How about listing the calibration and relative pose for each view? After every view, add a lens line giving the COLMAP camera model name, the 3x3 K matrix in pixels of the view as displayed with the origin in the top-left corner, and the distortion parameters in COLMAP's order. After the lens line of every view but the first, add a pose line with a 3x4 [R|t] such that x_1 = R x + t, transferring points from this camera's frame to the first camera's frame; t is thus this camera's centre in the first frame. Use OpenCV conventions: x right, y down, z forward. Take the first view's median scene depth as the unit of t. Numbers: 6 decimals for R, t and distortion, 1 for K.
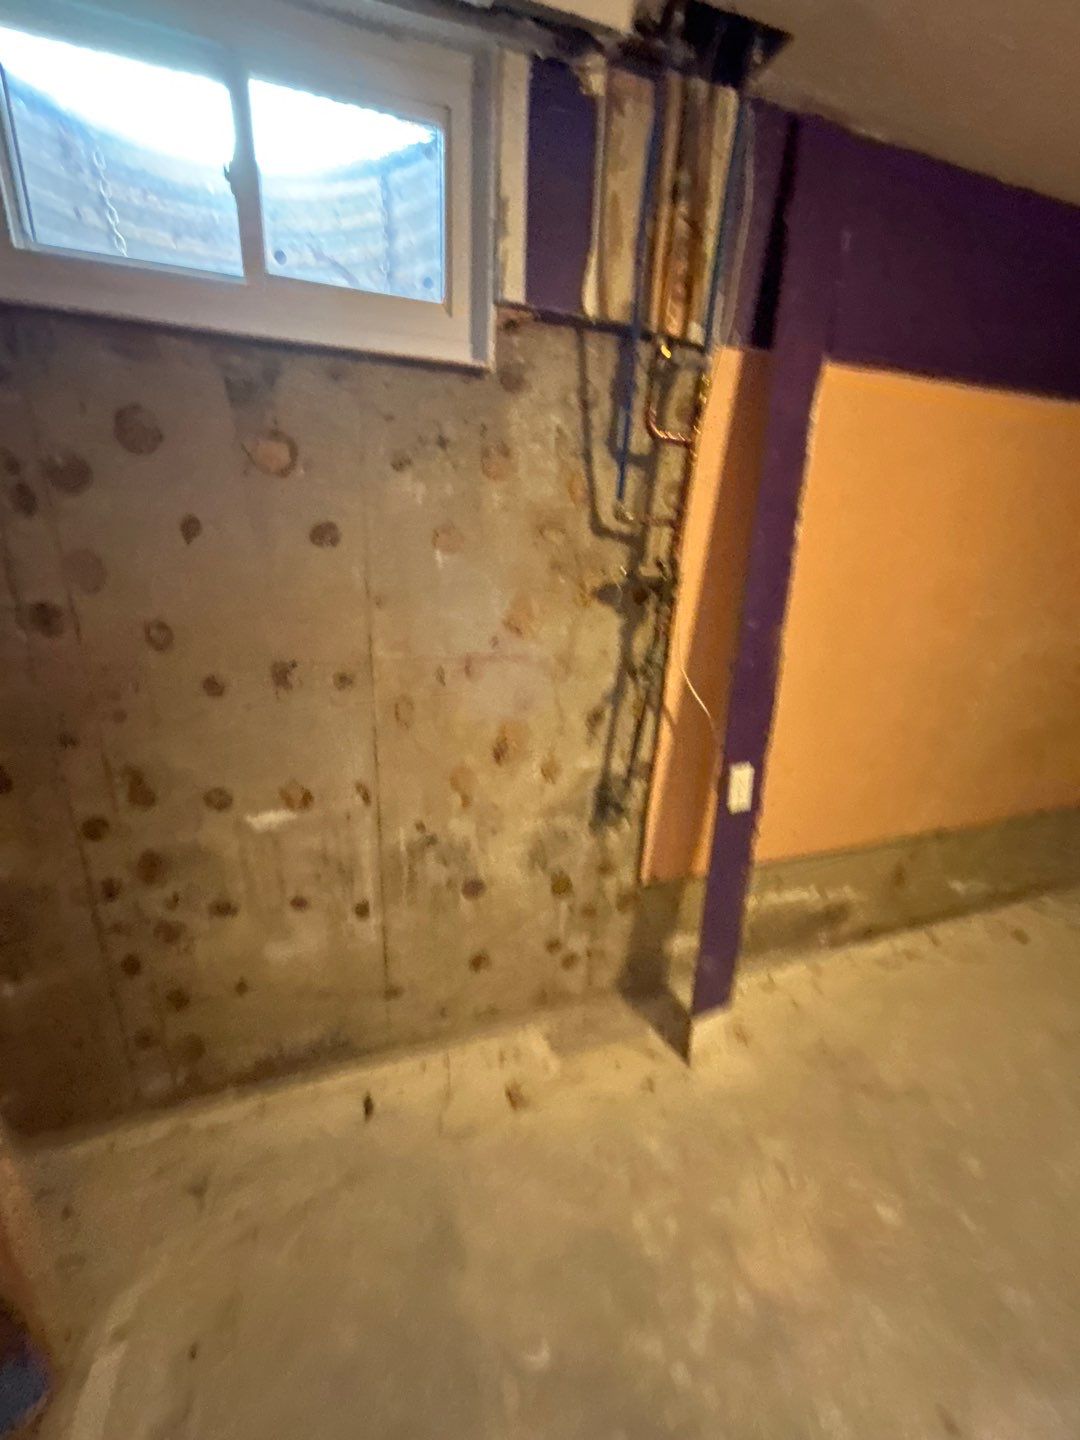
lens RADIAL K [[583.0, 0, 536.6], [0, 583.0, 718.5], [0, 0, 1]] dist [-0.000487, 0.001206]
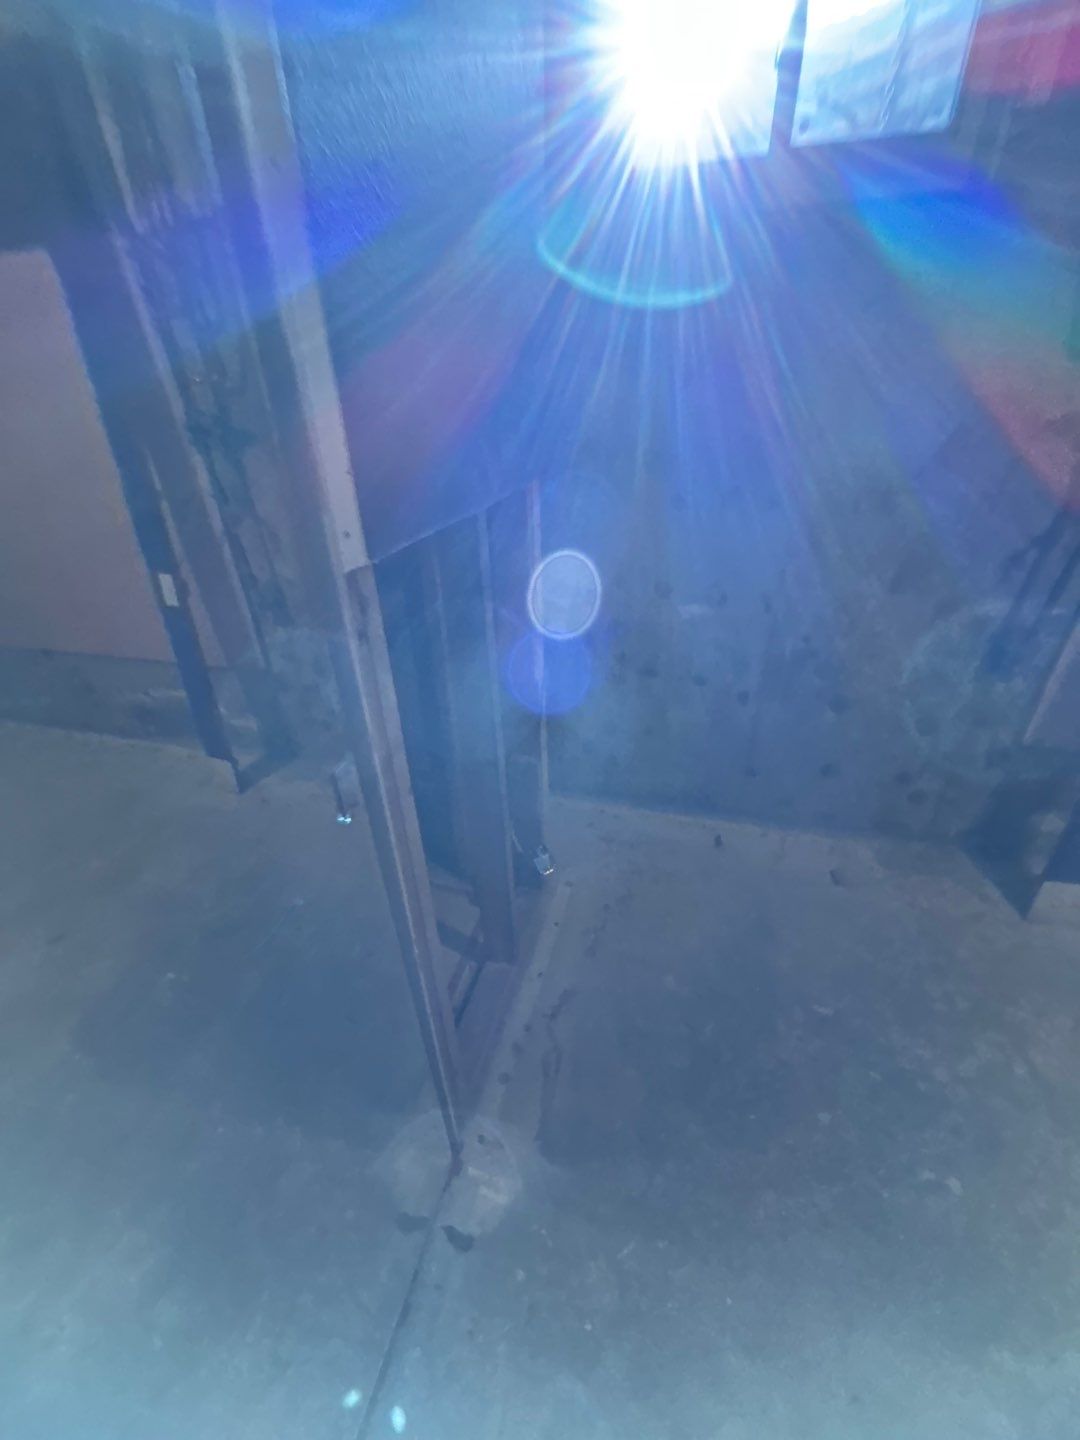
lens RADIAL K [[583.0, 0, 545.8], [0, 583.0, 718.5], [0, 0, 1]] dist [-0.000487, 0.001206]
pose [[0.826960, 0.222423, -0.516397, 0.013430], [-0.130813, 0.969336, 0.208030, 0.149236], [0.546832, -0.104481, 0.830697, -0.288986]]
